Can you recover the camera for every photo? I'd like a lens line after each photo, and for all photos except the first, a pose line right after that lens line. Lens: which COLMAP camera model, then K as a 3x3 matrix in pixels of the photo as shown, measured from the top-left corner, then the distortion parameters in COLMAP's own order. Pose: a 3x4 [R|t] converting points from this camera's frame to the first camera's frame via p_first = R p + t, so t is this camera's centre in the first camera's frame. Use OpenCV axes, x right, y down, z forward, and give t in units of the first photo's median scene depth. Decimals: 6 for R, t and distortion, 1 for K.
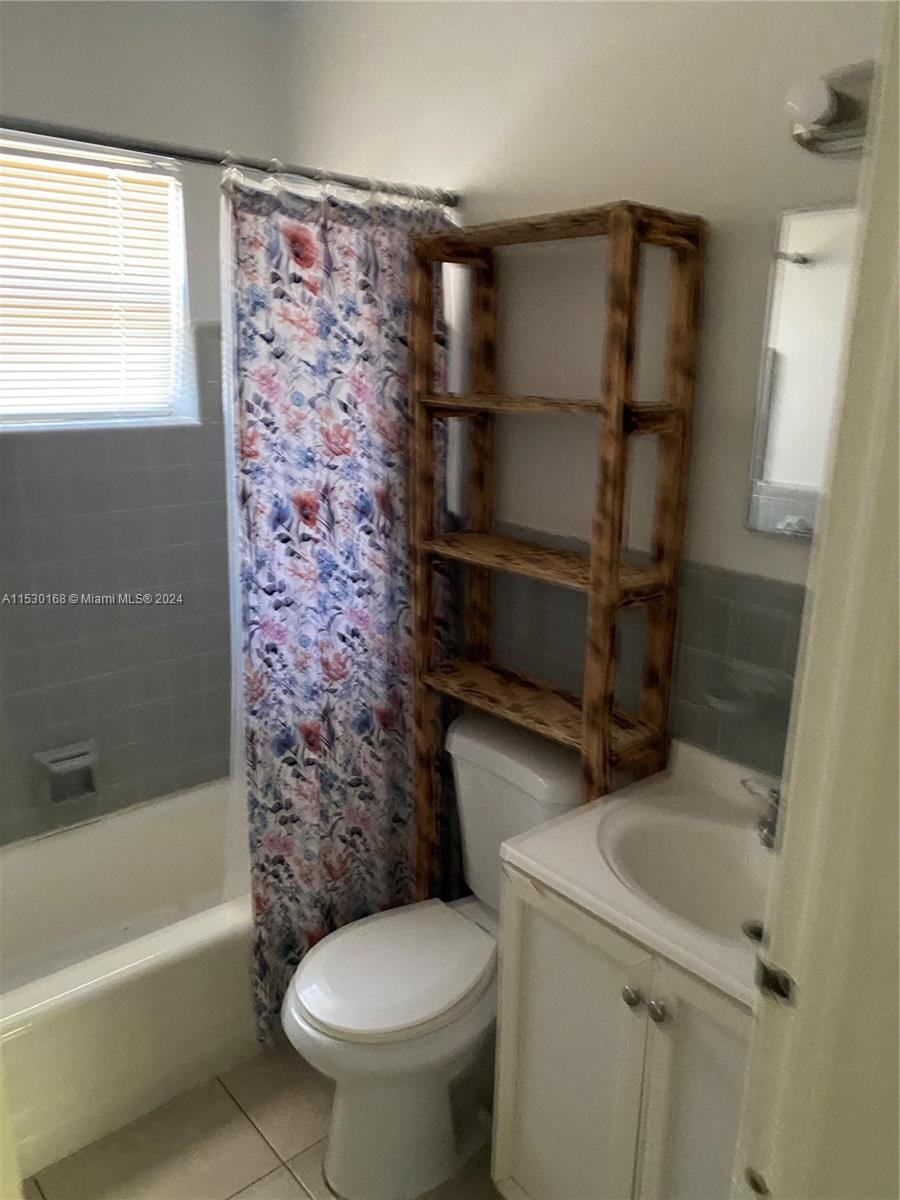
lens RADIAL K [[905.8, 0, 453.7], [0, 905.8, 599.6], [0, 0, 1]] dist [0.026385, -0.000557]
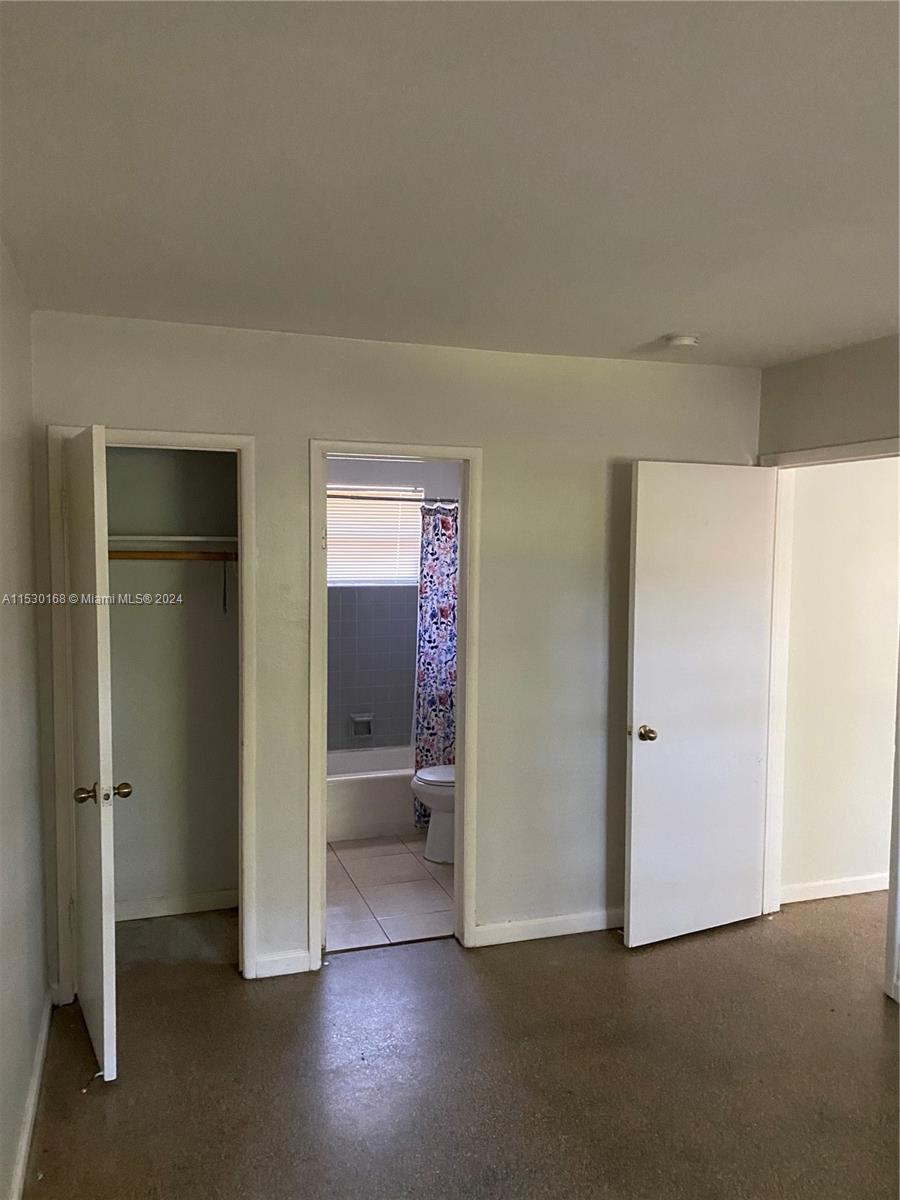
lens RADIAL K [[905.8, 0, 448.8], [0, 905.8, 600.9], [0, 0, 1]] dist [0.026385, -0.000557]
pose [[0.925664, 0.011528, -0.378171, 0.912945], [-0.094194, 0.975085, -0.200840, 0.426116], [0.366434, 0.221532, 0.903687, -1.530241]]
